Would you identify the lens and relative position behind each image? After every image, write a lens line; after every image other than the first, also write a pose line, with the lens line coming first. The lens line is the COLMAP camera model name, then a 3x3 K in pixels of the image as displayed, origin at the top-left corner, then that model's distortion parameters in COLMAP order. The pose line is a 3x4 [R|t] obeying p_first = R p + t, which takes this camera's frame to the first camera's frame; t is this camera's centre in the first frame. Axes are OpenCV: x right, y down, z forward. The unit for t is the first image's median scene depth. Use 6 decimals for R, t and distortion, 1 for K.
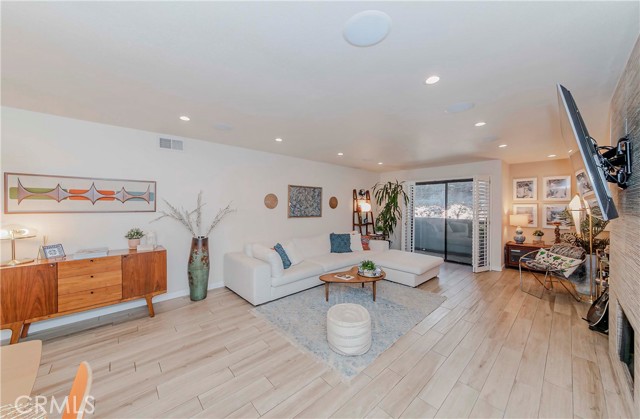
lens RADIAL K [[225.7, 0, 321.7], [0, 225.7, 204.9], [0, 0, 1]] dist [-0.000671, -0.000031]
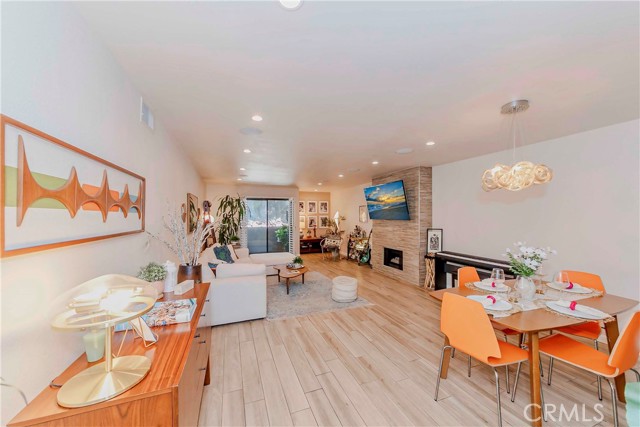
lens RADIAL K [[229.9, 0, 312.4], [0, 229.9, 212.6], [0, 0, 1]] dist [0.001341, 0.000049]
pose [[0.396082, 0.009384, 0.918167, -0.684931], [0.005554, 0.999905, -0.012615, -0.004336], [-0.918199, 0.010096, 0.395992, 0.232557]]
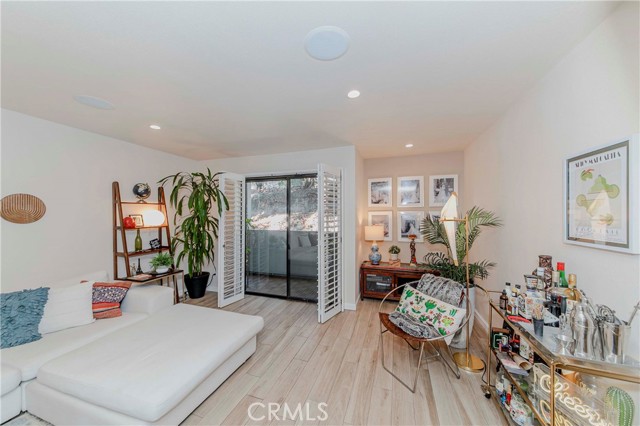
lens RADIAL K [[229.9, 0, 312.4], [0, 229.9, 212.1], [0, 0, 1]] dist [0.001341, 0.000049]
pose [[0.888494, -0.005032, 0.458860, 0.346382], [0.005668, 0.999984, -0.000008, -0.001784], [-0.458853, 0.002608, 0.888508, 0.421369]]
